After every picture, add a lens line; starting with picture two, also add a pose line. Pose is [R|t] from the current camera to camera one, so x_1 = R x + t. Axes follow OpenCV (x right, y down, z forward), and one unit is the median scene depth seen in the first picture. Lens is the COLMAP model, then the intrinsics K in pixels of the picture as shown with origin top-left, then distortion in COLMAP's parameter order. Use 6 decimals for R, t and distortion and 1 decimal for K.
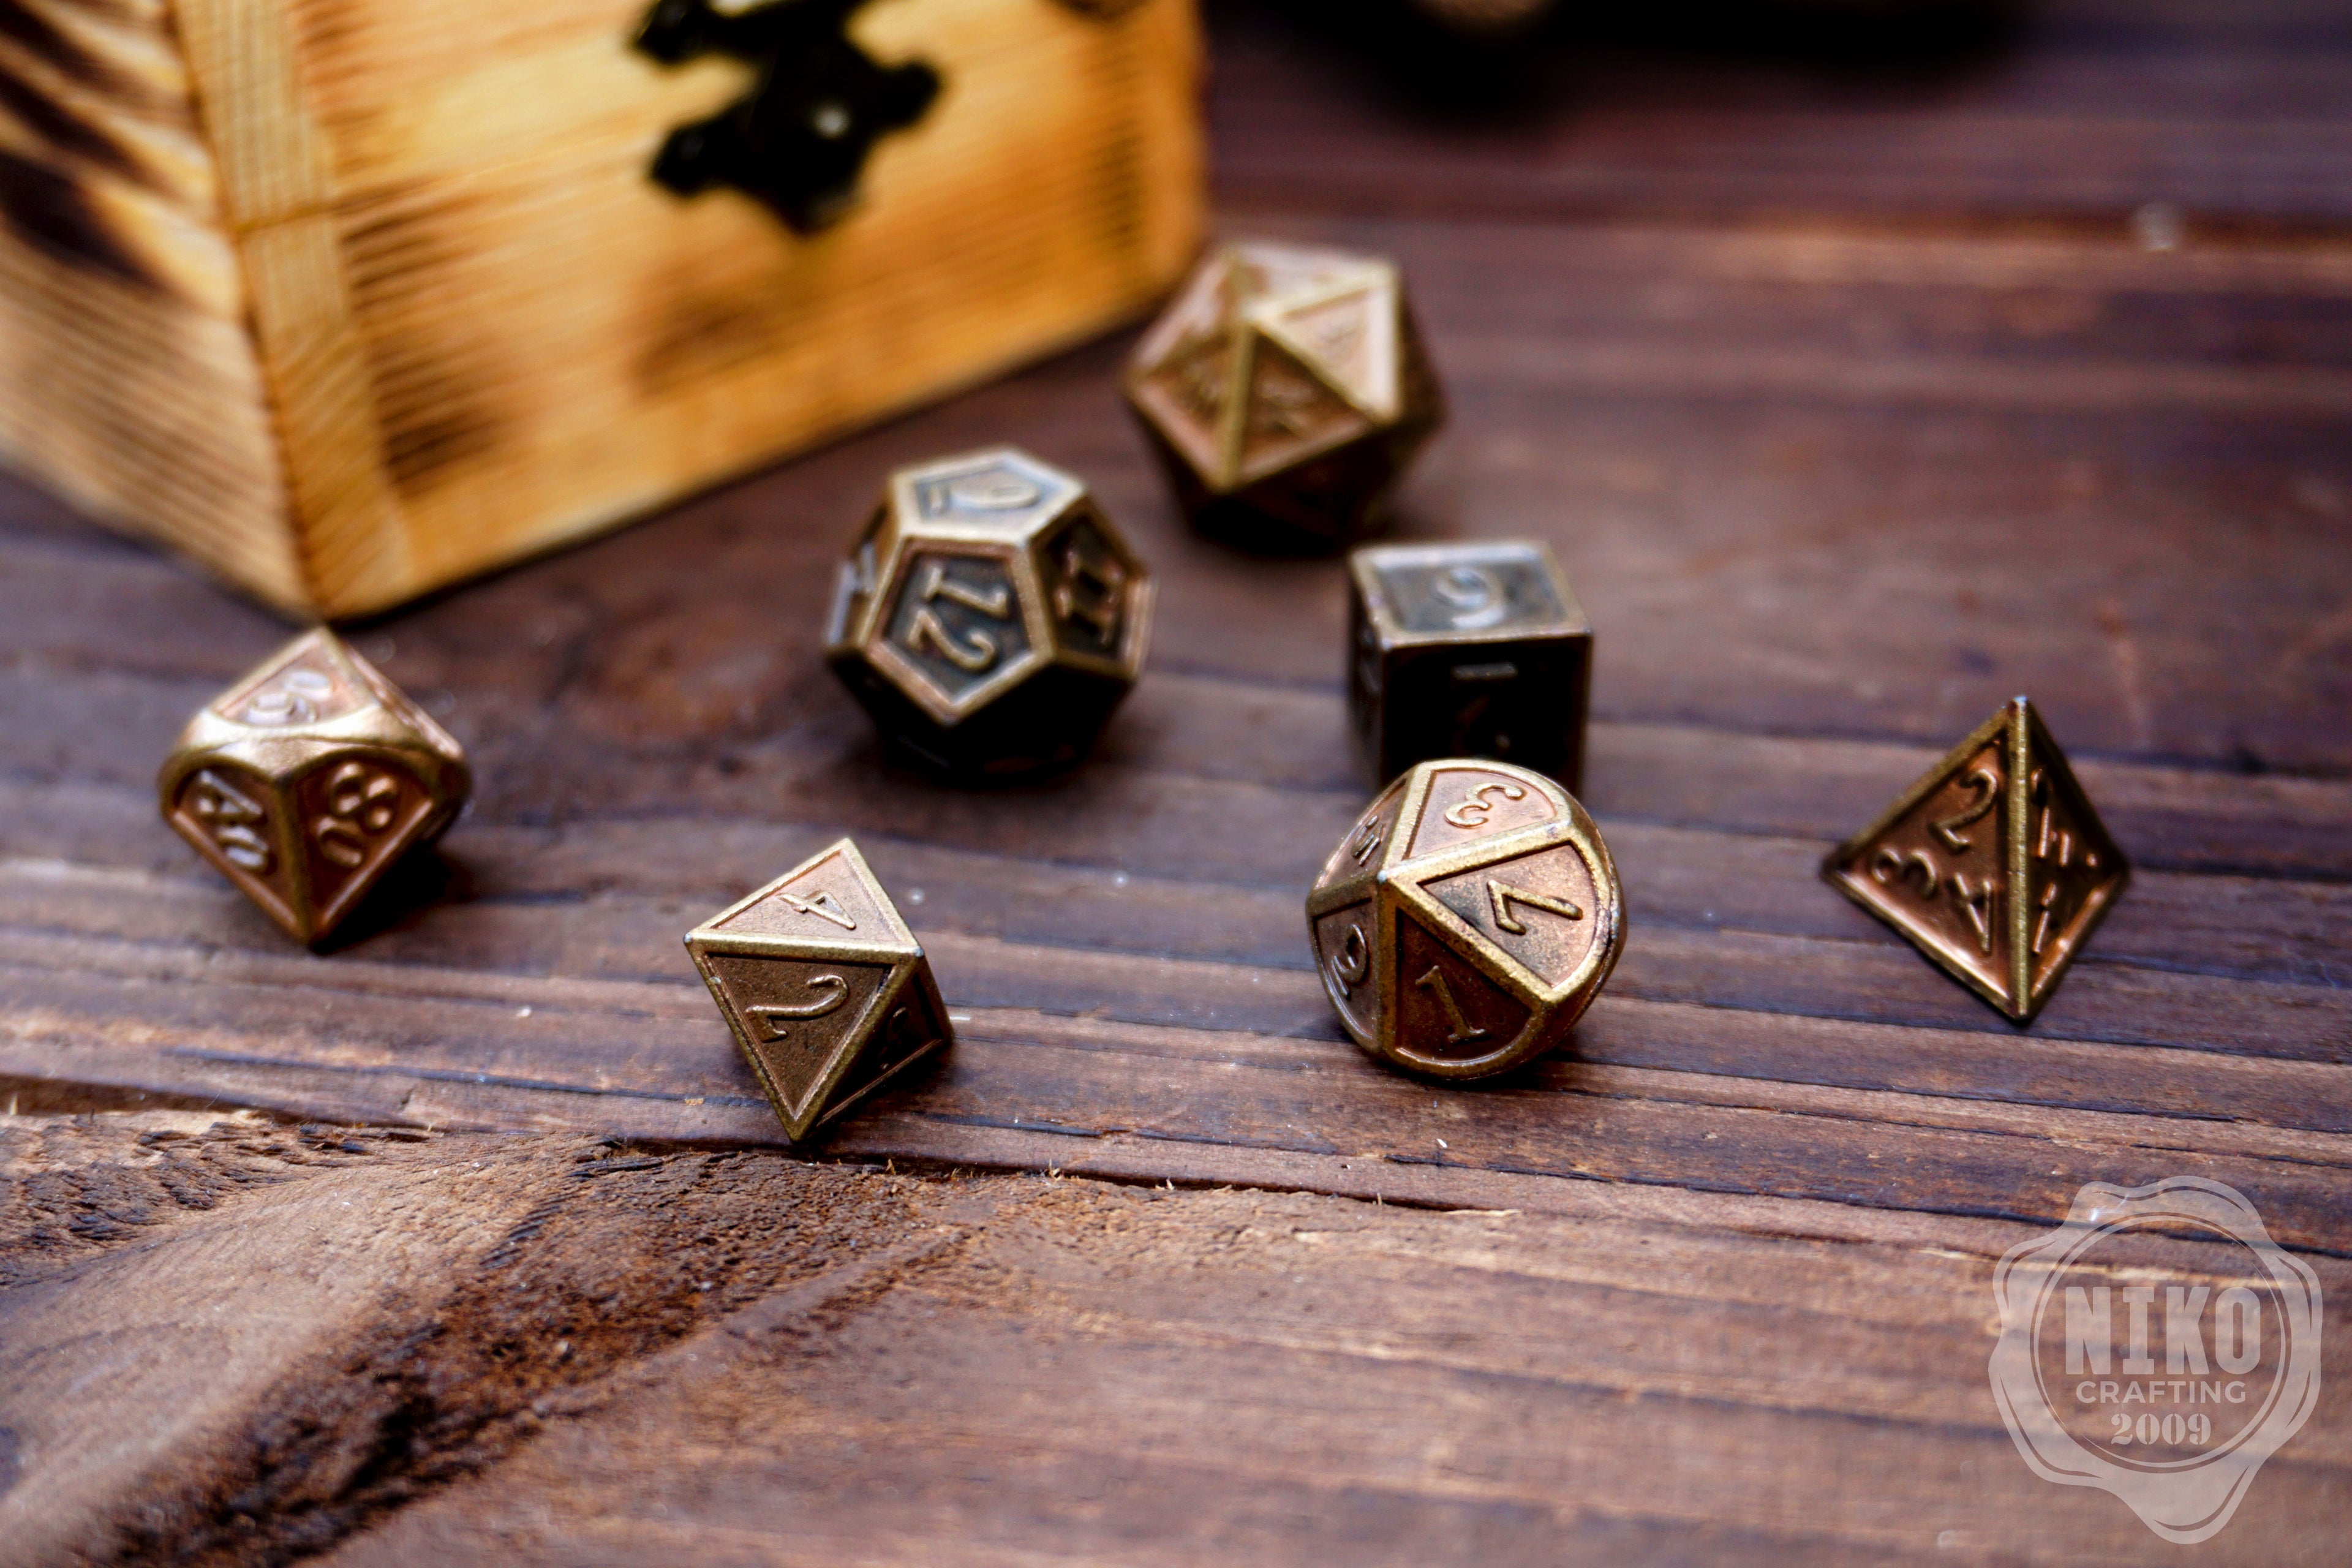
lens RADIAL K [[3010.7, 0, 1168.9], [0, 3010.7, 780.7], [0, 0, 1]] dist [0.041912, 0.023694]
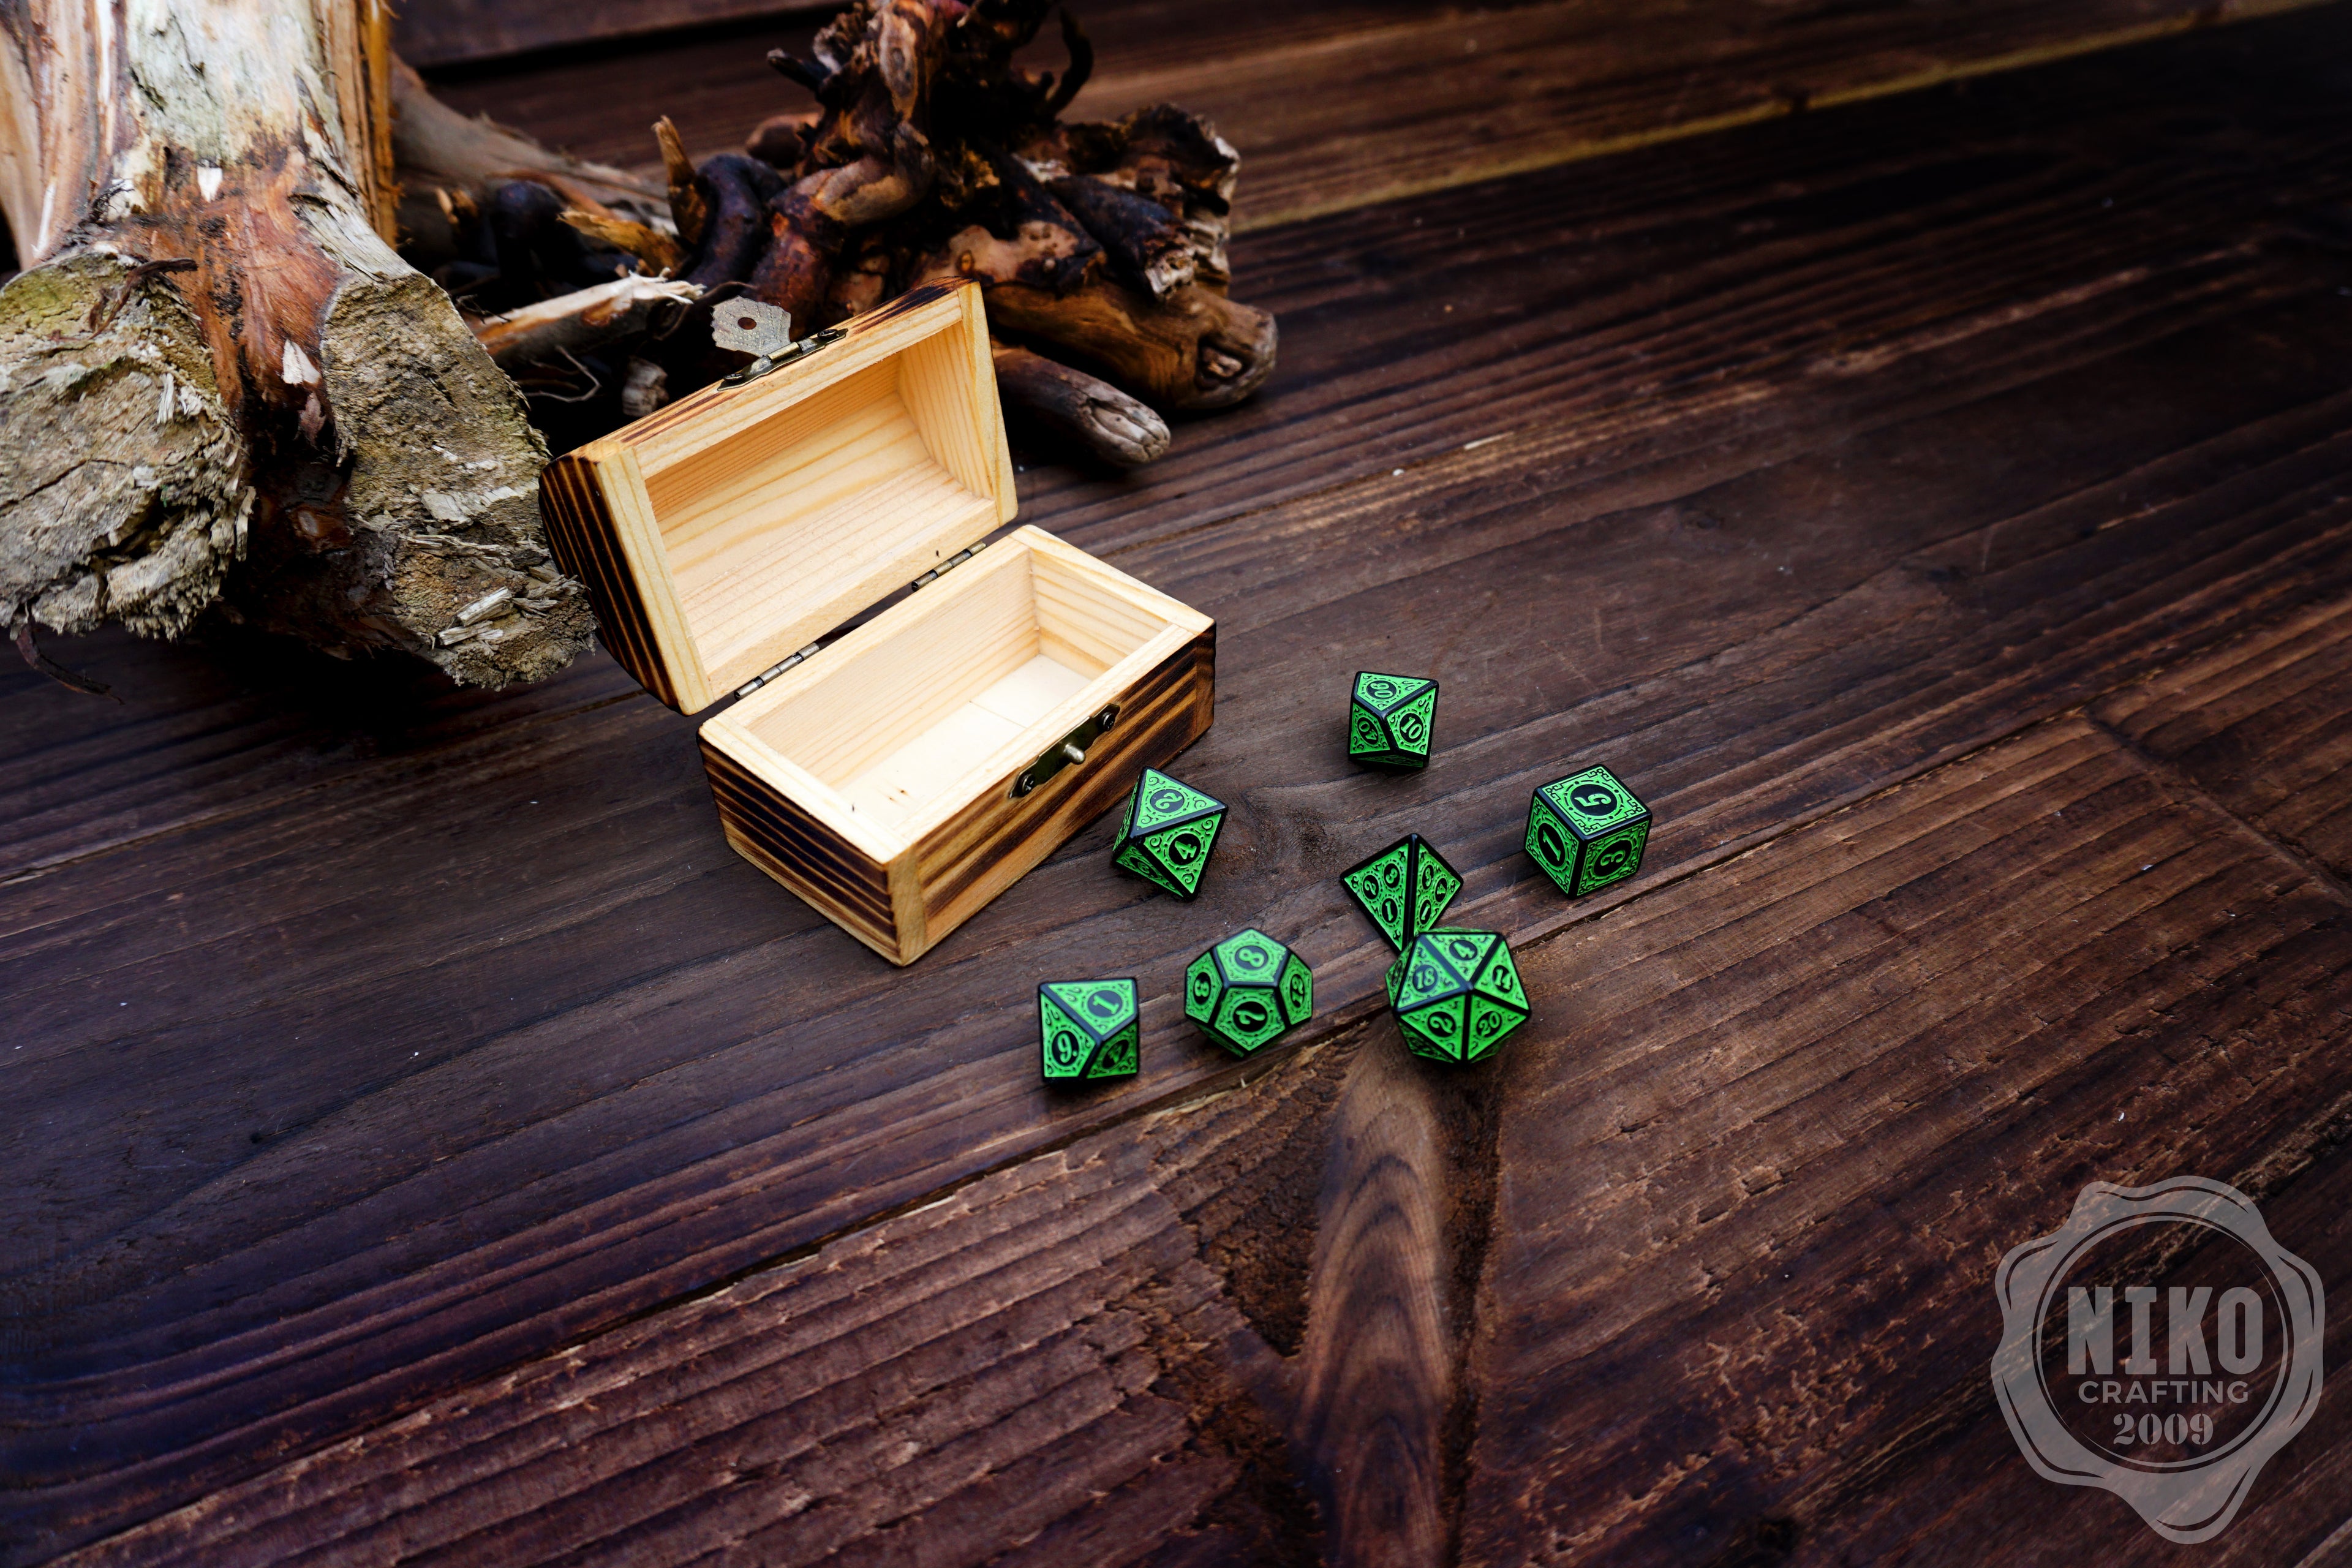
lens RADIAL K [[1568.5, 0, 1169.2], [0, 1568.5, 788.4], [0, 0, 1]] dist [-0.060623, 0.034522]
pose [[0.804862, -0.398733, 0.439555, -1.068971], [0.302218, 0.912814, 0.274652, -0.653819], [-0.510745, -0.088216, 0.855194, -0.322084]]
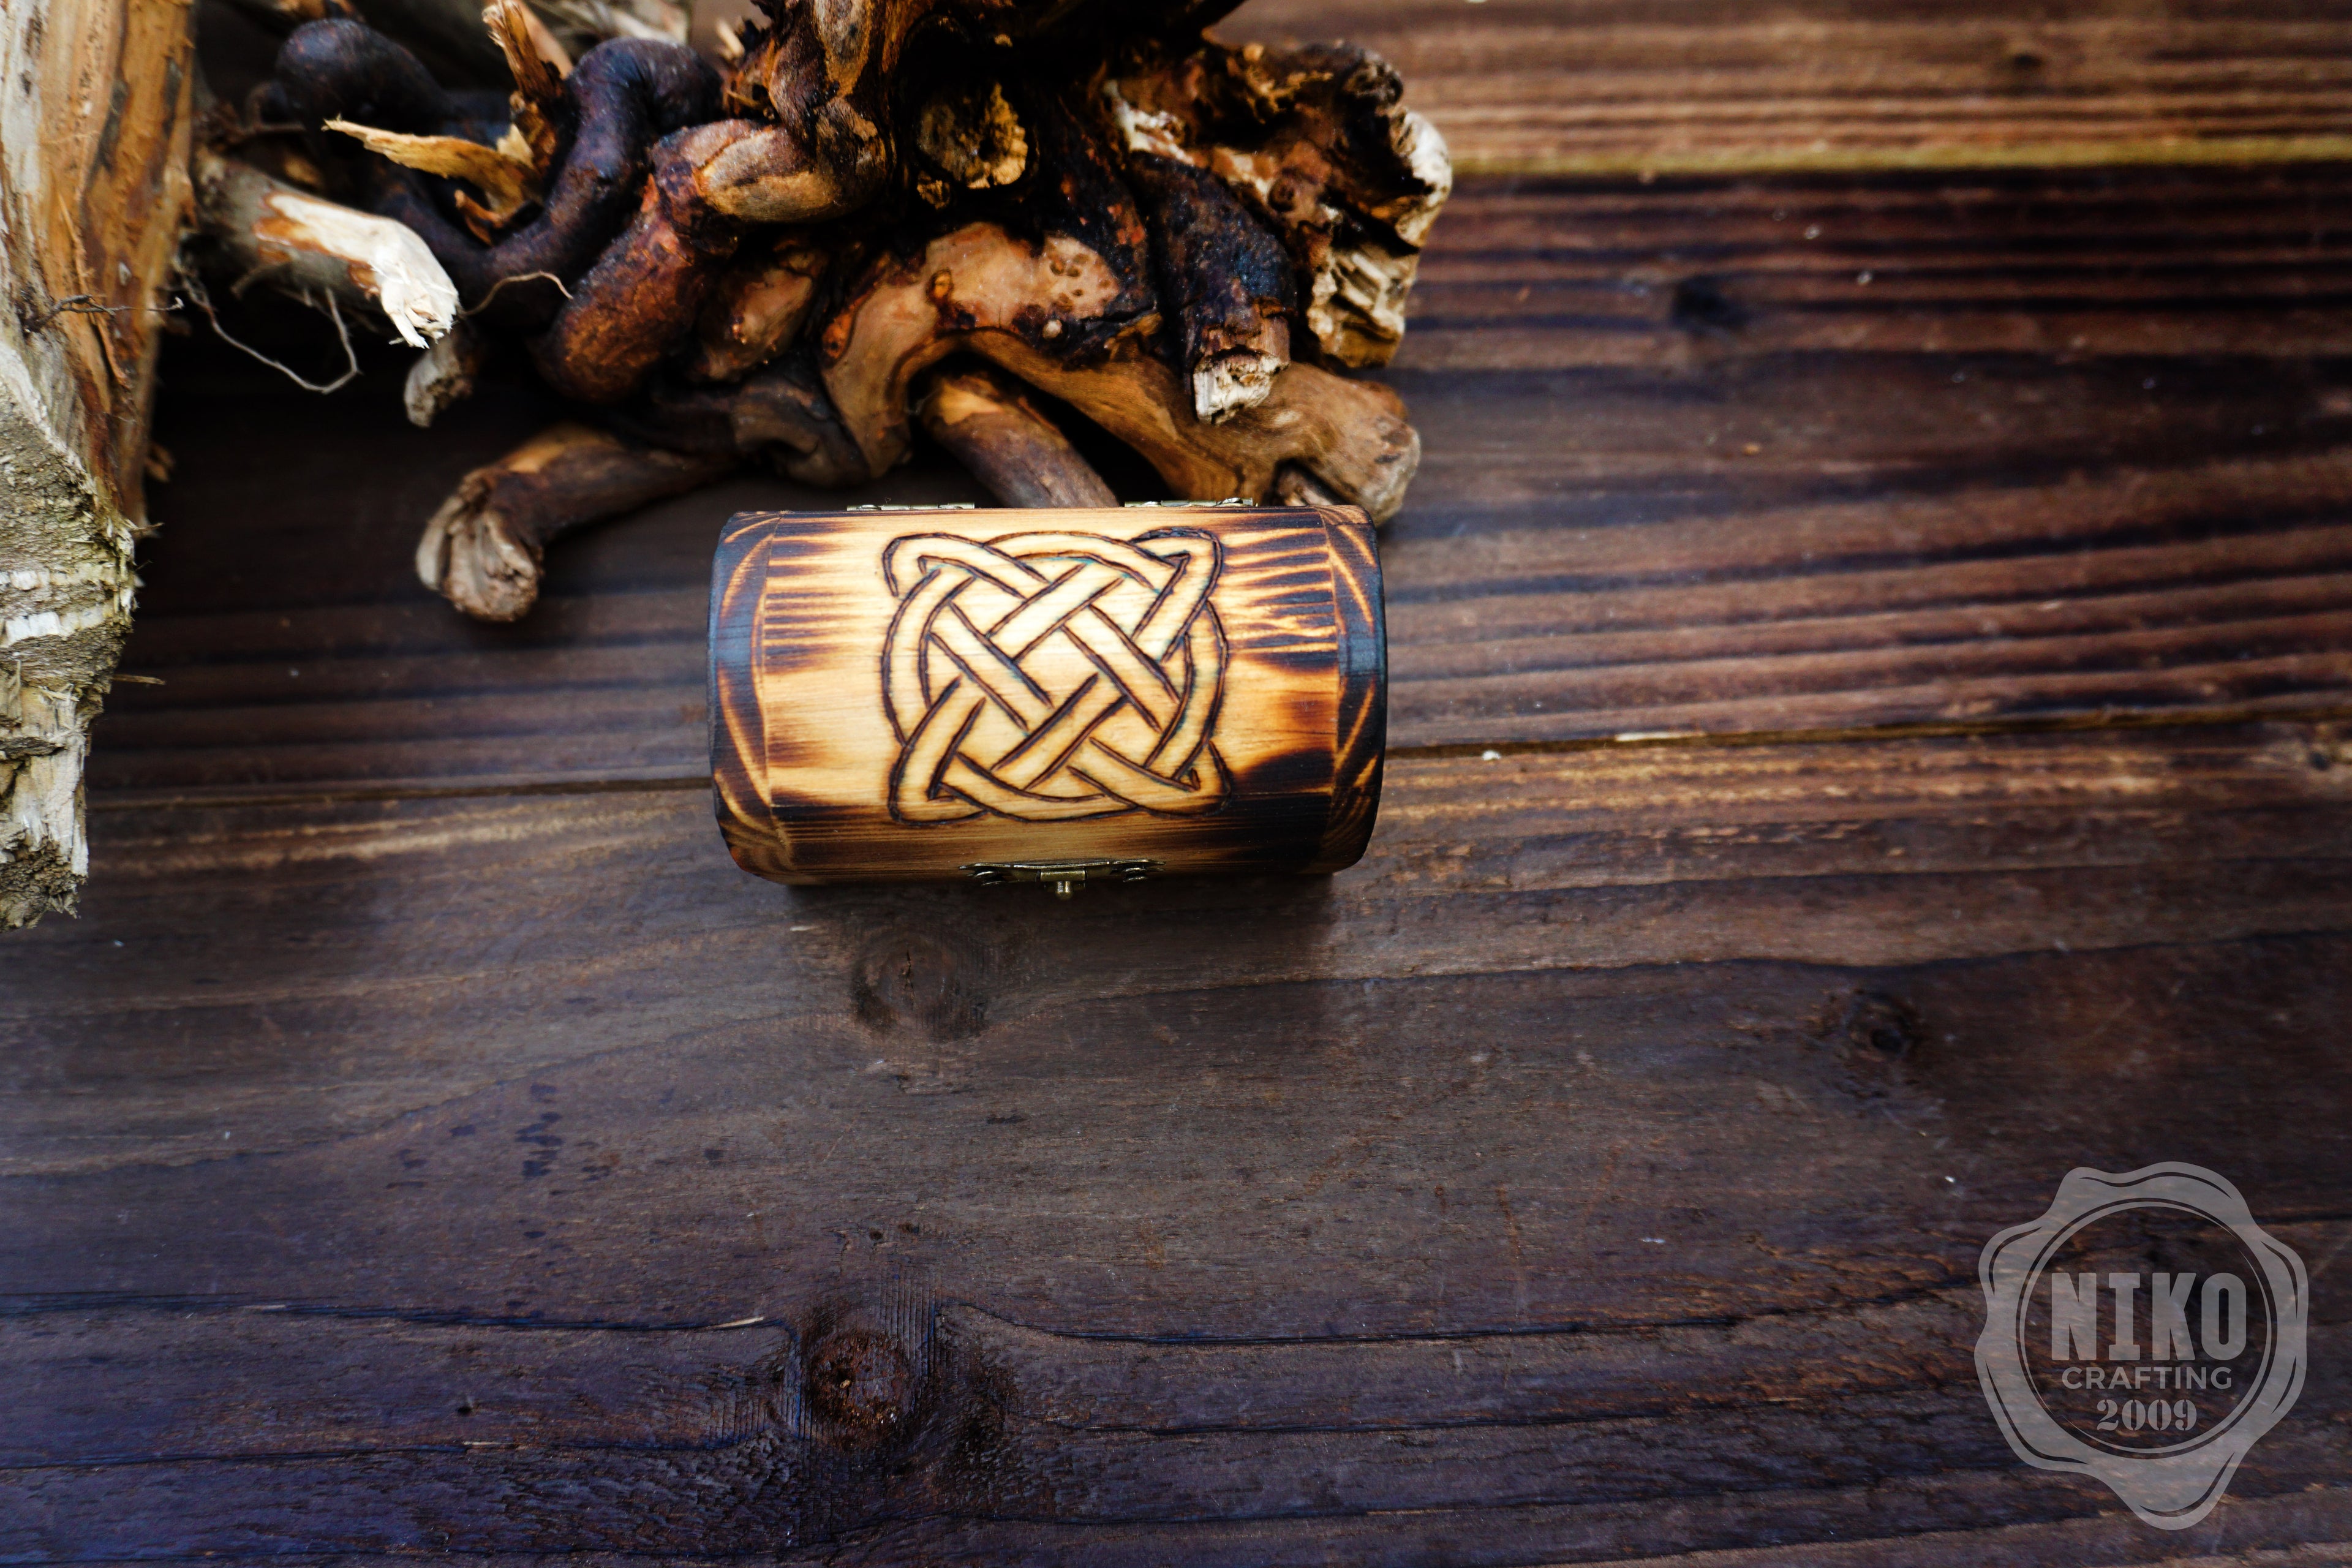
lens RADIAL K [[1713.8, 0, 1156.3], [0, 1713.8, 794.5], [0, 0, 1]] dist [-0.029451, 0.022328]
pose [[0.972249, -0.173824, 0.156577, -0.092851], [0.080543, 0.877071, 0.473561, -1.184449], [-0.219646, -0.447808, 0.866732, 0.162186]]
